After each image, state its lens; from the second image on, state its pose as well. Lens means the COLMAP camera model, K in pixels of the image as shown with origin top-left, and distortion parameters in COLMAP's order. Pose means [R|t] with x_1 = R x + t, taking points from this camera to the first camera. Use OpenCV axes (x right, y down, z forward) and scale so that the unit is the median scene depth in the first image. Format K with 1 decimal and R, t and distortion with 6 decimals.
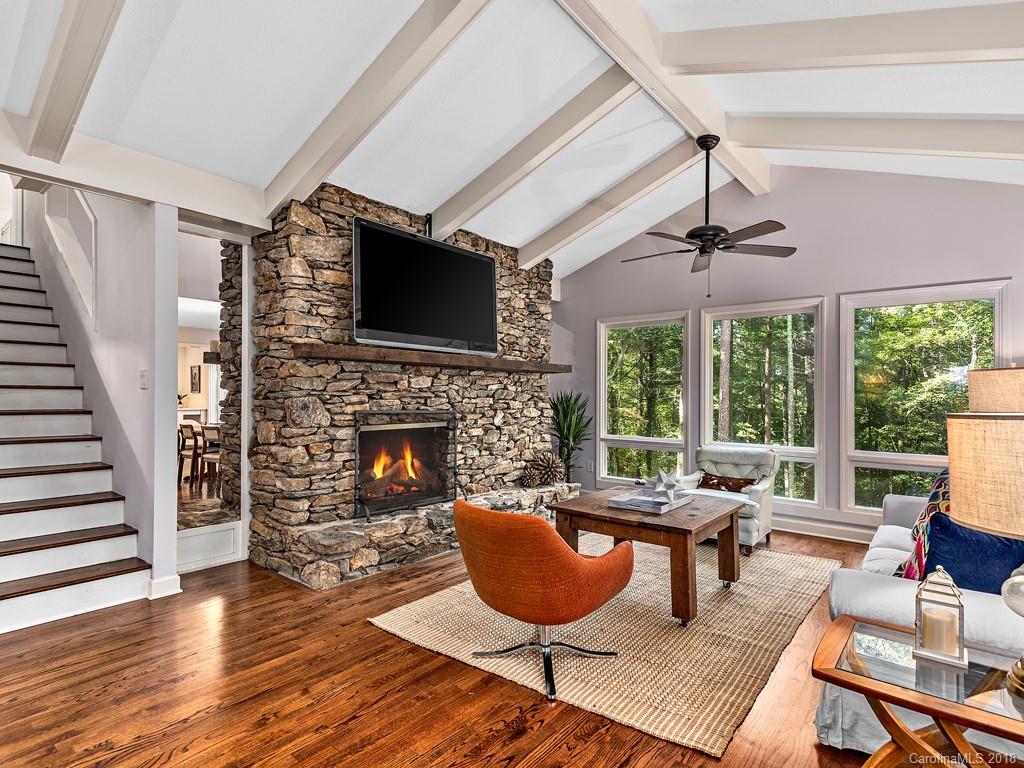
lens RADIAL K [[537.5, 0, 515.5], [0, 537.5, 387.0], [0, 0, 1]] dist [0.047970, -0.025892]
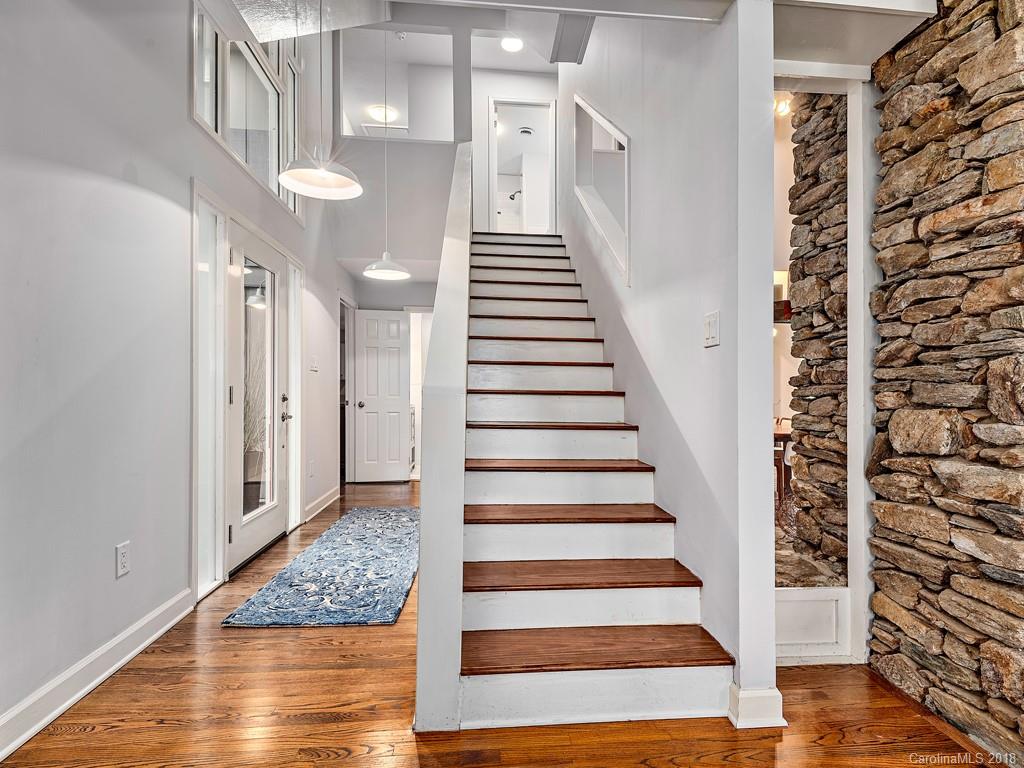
lens RADIAL K [[537.5, 0, 515.5], [0, 537.5, 387.0], [0, 0, 1]] dist [0.047970, -0.025892]
pose [[0.692617, -0.009893, -0.721237, -0.351087], [0.005489, 0.999949, -0.008444, 0.044868], [0.721284, 0.001890, 0.692636, 0.384267]]
